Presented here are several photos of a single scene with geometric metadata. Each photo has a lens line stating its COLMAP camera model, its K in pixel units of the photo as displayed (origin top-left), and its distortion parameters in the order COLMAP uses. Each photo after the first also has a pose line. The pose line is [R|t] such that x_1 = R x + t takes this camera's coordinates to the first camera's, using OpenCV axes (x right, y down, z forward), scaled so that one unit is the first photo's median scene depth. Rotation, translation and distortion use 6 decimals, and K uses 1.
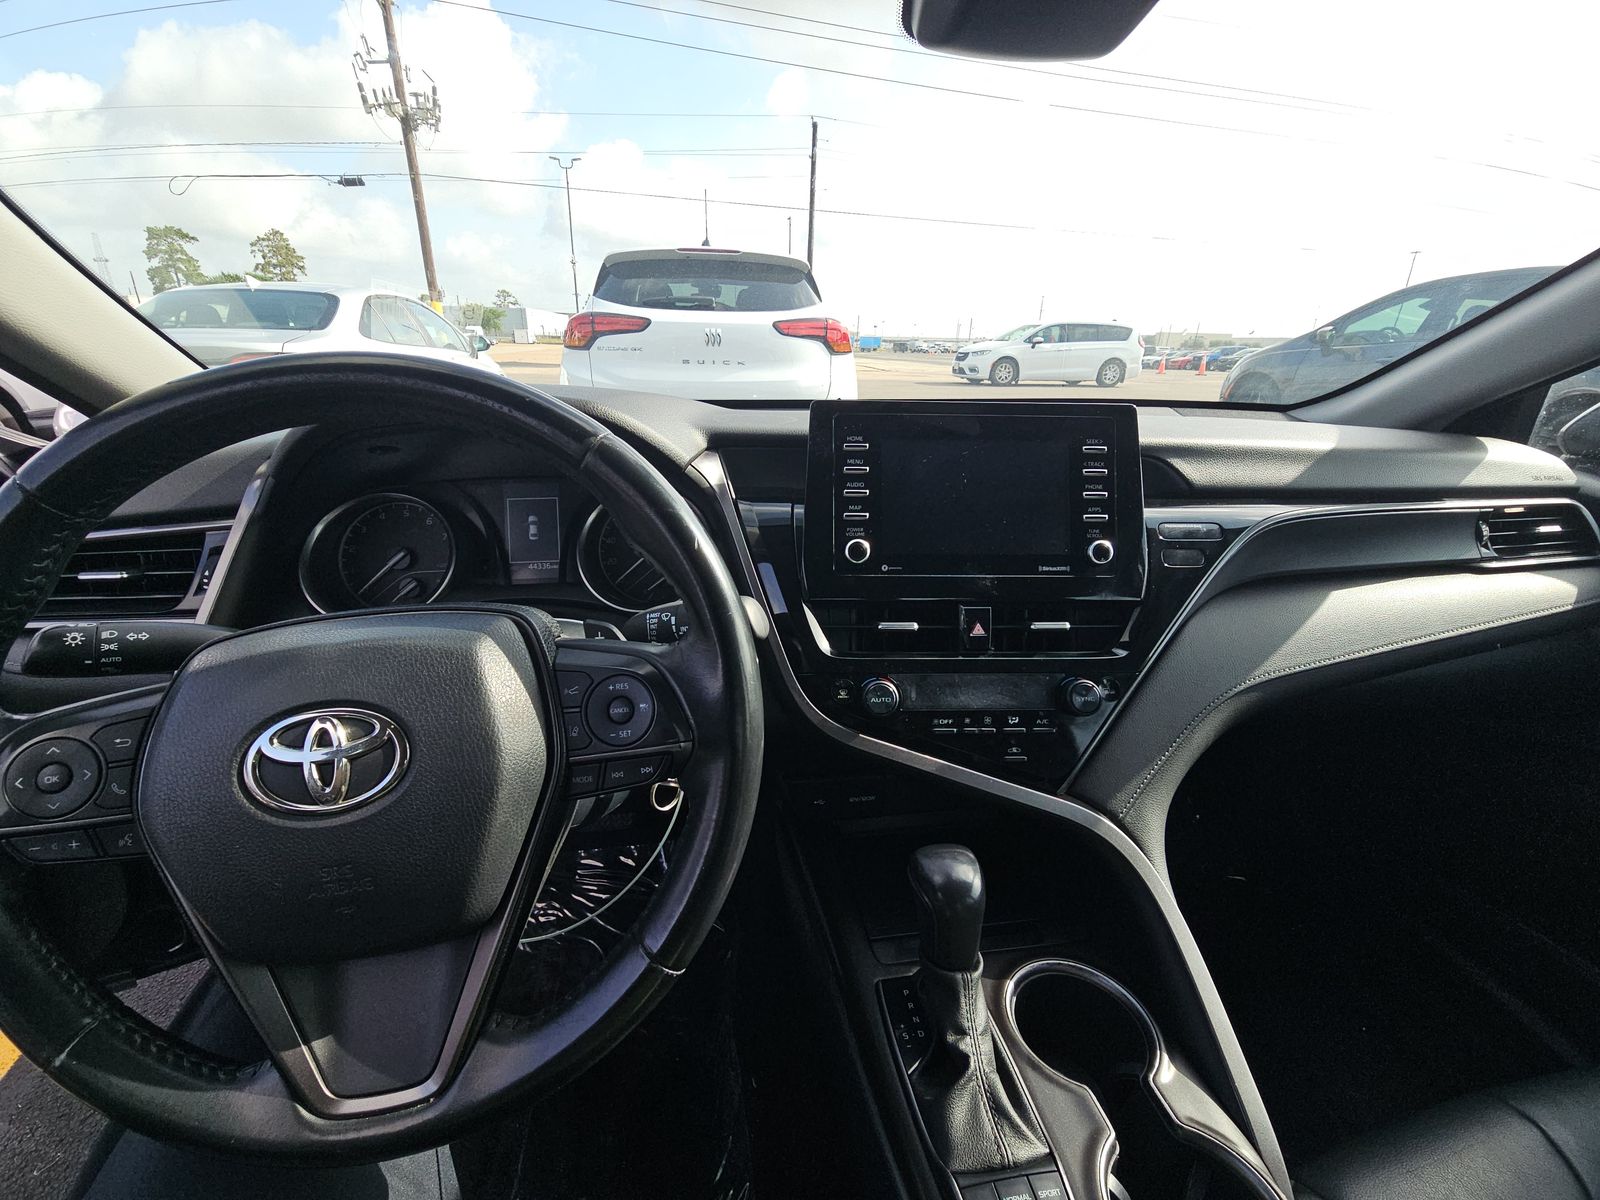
lens RADIAL K [[646.1, 0, 793.2], [0, 646.1, 598.6], [0, 0, 1]] dist [-0.000586, -0.005097]
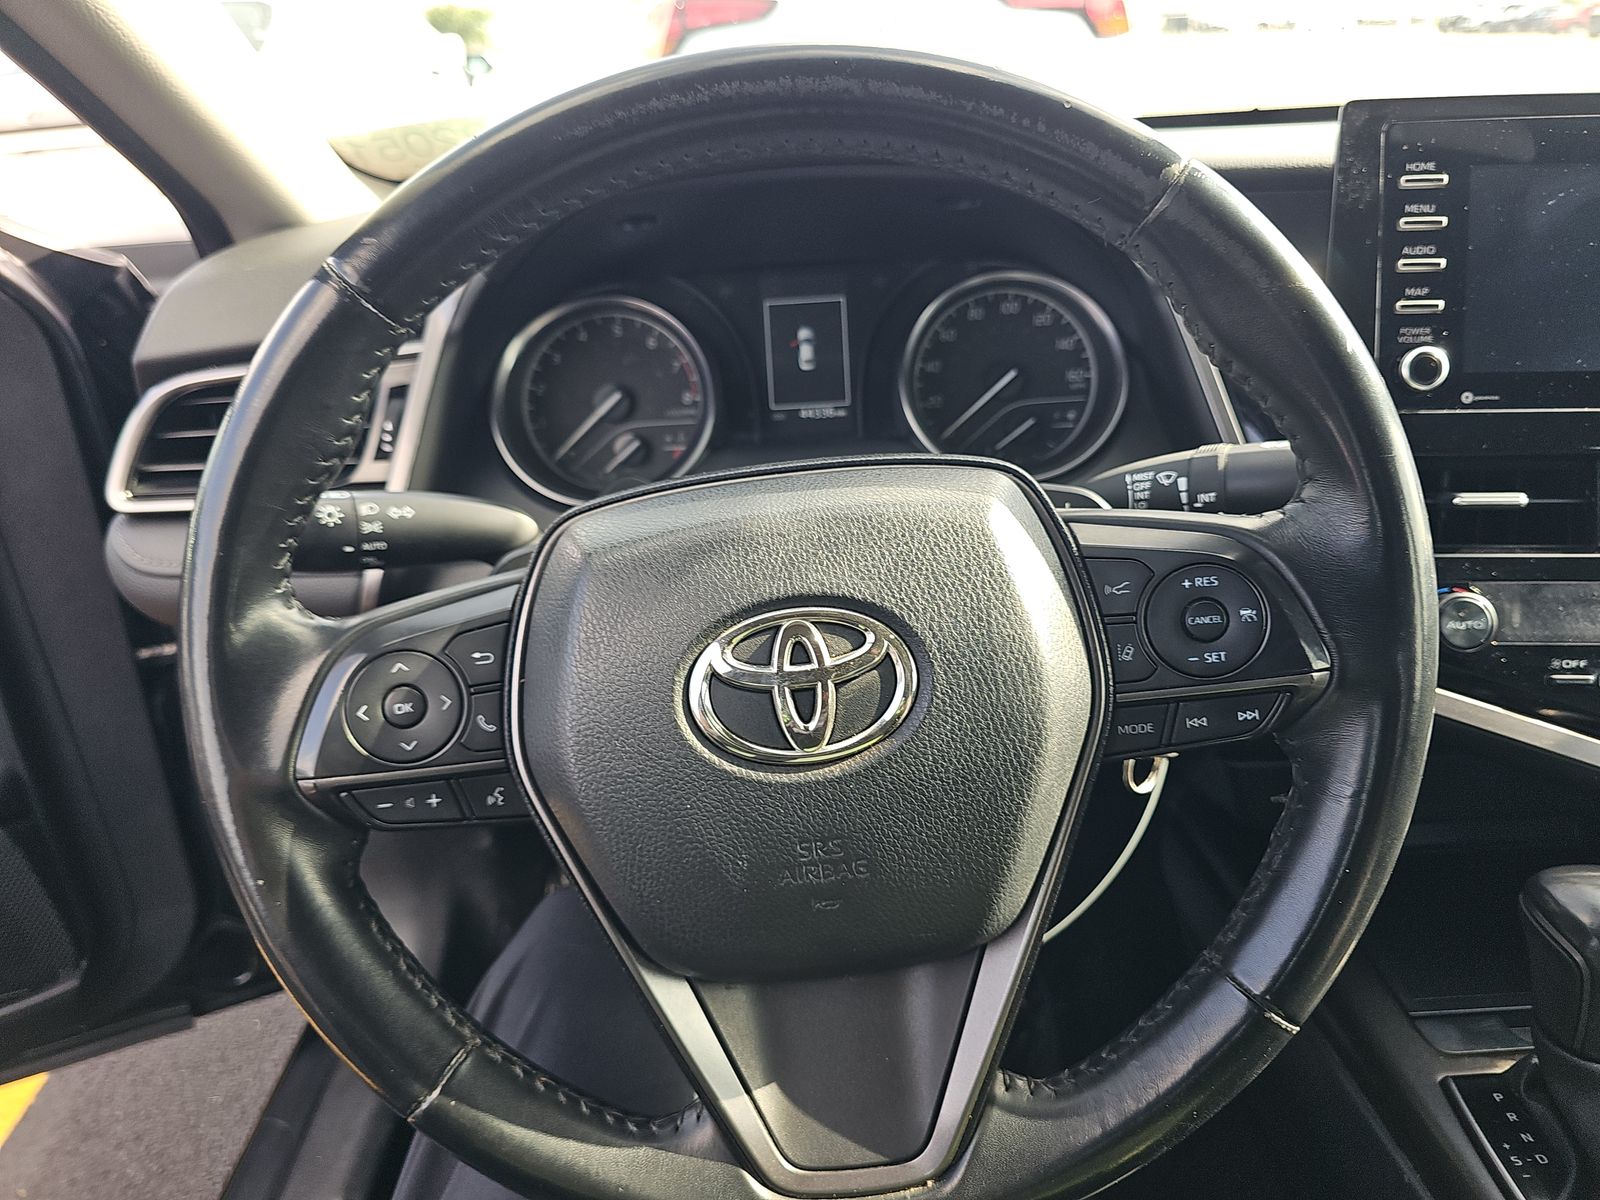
lens RADIAL K [[1078.1, 0, 804.3], [0, 1078.1, 602.6], [0, 0, 1]] dist [0.006337, -0.028748]
pose [[0.988353, 0.005607, -0.152075, -0.341182], [0.010735, 0.994263, 0.106427, 0.029455], [0.151799, -0.106820, 0.982622, -0.050587]]
